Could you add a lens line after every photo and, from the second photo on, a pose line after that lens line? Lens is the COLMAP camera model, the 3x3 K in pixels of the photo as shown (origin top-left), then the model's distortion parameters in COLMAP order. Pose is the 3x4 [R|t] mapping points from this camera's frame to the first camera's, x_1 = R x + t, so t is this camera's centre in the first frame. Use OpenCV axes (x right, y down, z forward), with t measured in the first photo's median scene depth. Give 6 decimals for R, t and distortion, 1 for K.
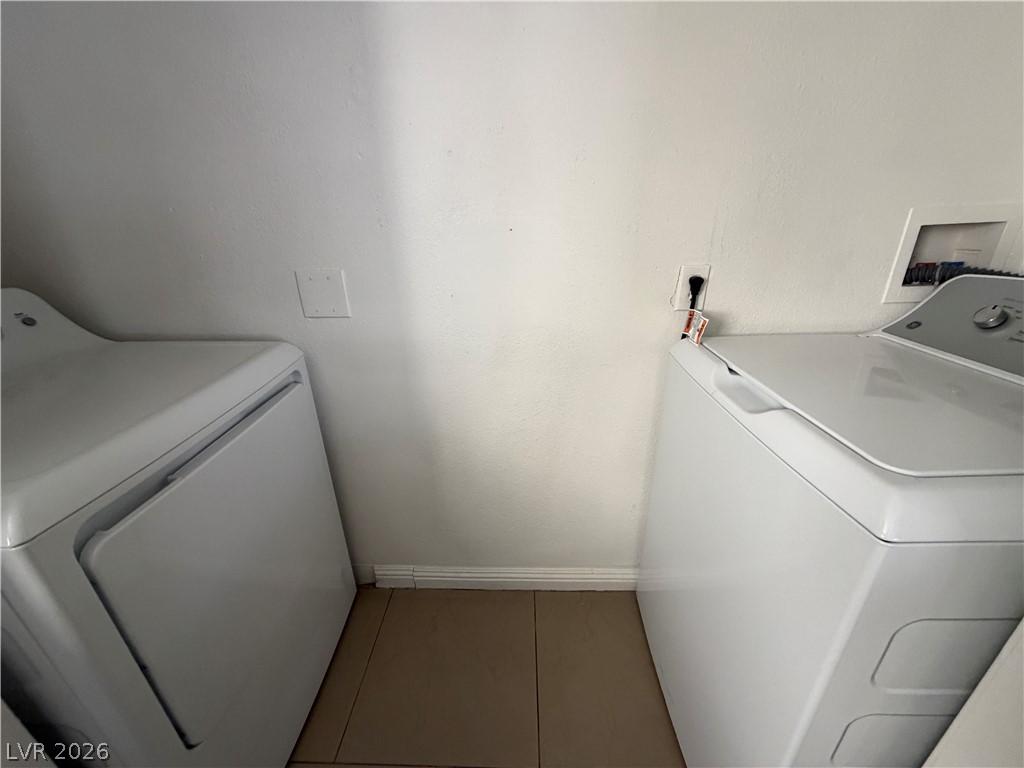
lens RADIAL K [[407.7, 0, 509.5], [0, 407.7, 384.7], [0, 0, 1]] dist [-0.000089, 0.000321]
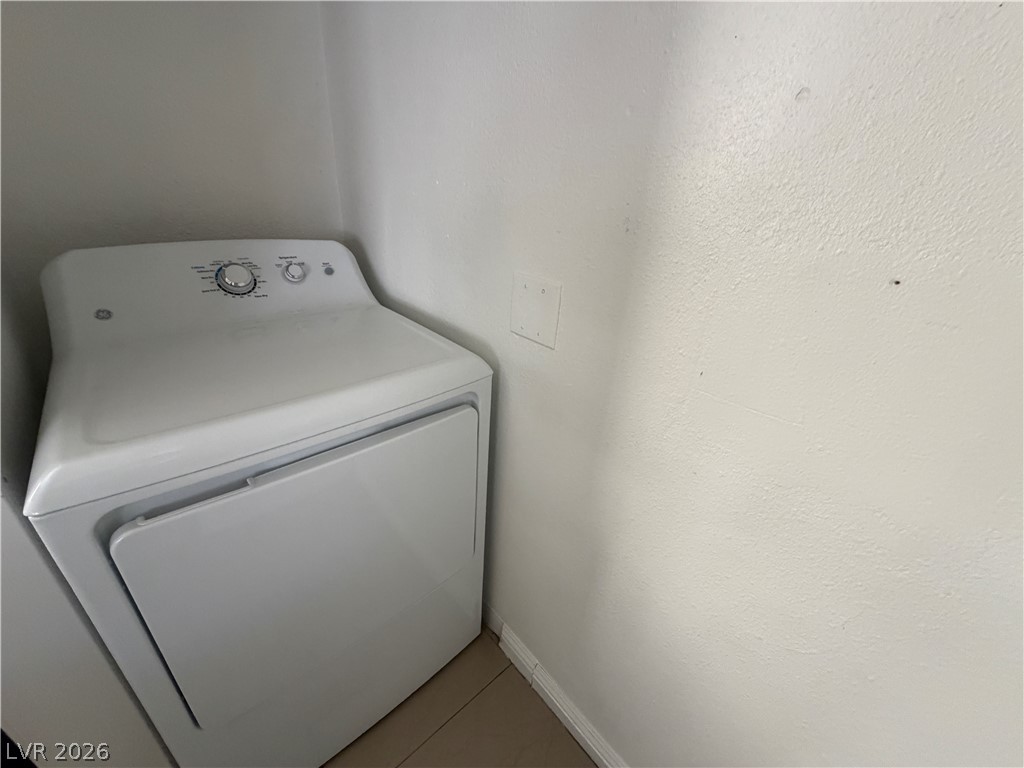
lens RADIAL K [[407.7, 0, 509.5], [0, 407.7, 384.7], [0, 0, 1]] dist [-0.000089, 0.000321]
pose [[0.677584, 0.371189, -0.634901, 0.042698], [-0.348395, 0.922281, 0.167387, -0.246450], [0.647689, 0.107777, 0.754243, 0.512472]]
